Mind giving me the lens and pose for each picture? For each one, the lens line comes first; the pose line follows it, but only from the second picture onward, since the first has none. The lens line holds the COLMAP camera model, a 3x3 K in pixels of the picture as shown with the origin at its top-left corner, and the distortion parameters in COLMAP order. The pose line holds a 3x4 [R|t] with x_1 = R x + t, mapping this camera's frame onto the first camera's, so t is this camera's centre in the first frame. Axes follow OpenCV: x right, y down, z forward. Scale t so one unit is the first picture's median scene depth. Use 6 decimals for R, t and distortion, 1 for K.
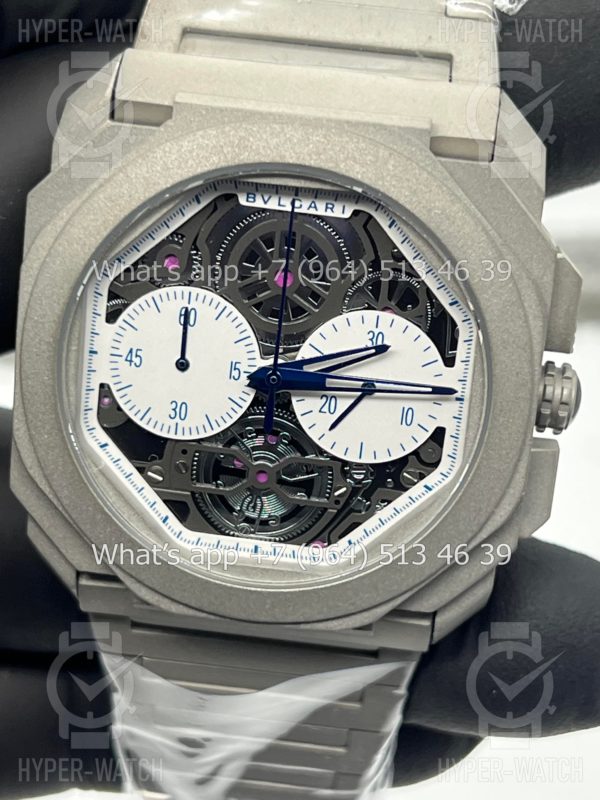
lens RADIAL K [[1889.3, 0, 300.0], [0, 1889.3, 400.0], [0, 0, 1]] dist [0.263973, -0.269718]
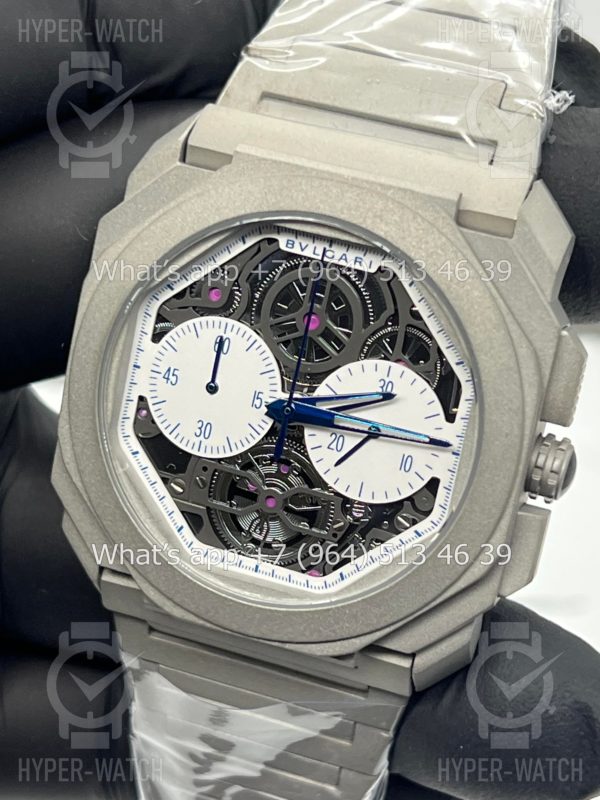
lens RADIAL K [[1889.3, 0, 300.0], [0, 1889.3, 400.0], [0, 0, 1]] dist [0.263973, -0.269718]
pose [[0.975548, 0.136086, -0.172589, 0.177439], [-0.151520, 0.985244, -0.079594, 0.067581], [0.159210, 0.103798, 0.981773, -0.067881]]
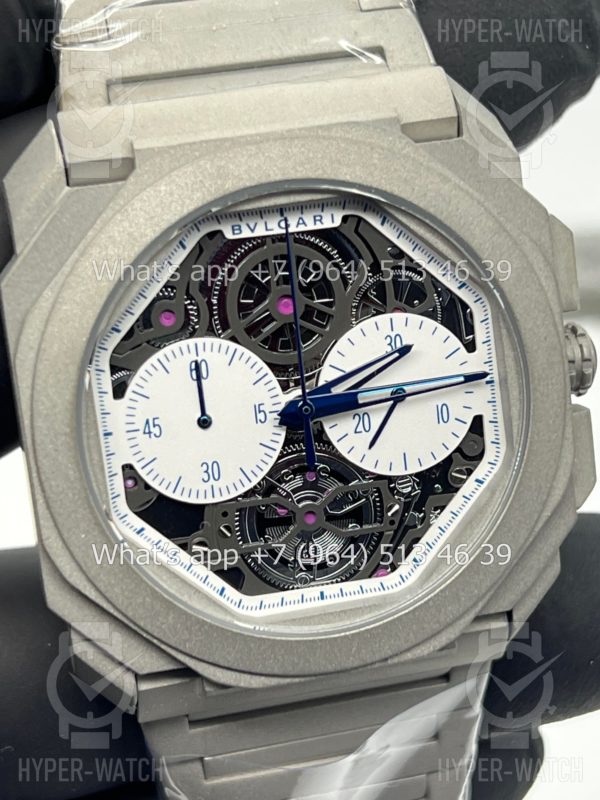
lens RADIAL K [[1889.3, 0, 300.0], [0, 1889.3, 400.0], [0, 0, 1]] dist [0.263973, -0.269718]
pose [[0.938825, -0.251895, 0.234855, -0.233899], [0.270340, 0.961496, -0.049417, 0.029728], [-0.213364, 0.109885, 0.970773, 0.082218]]
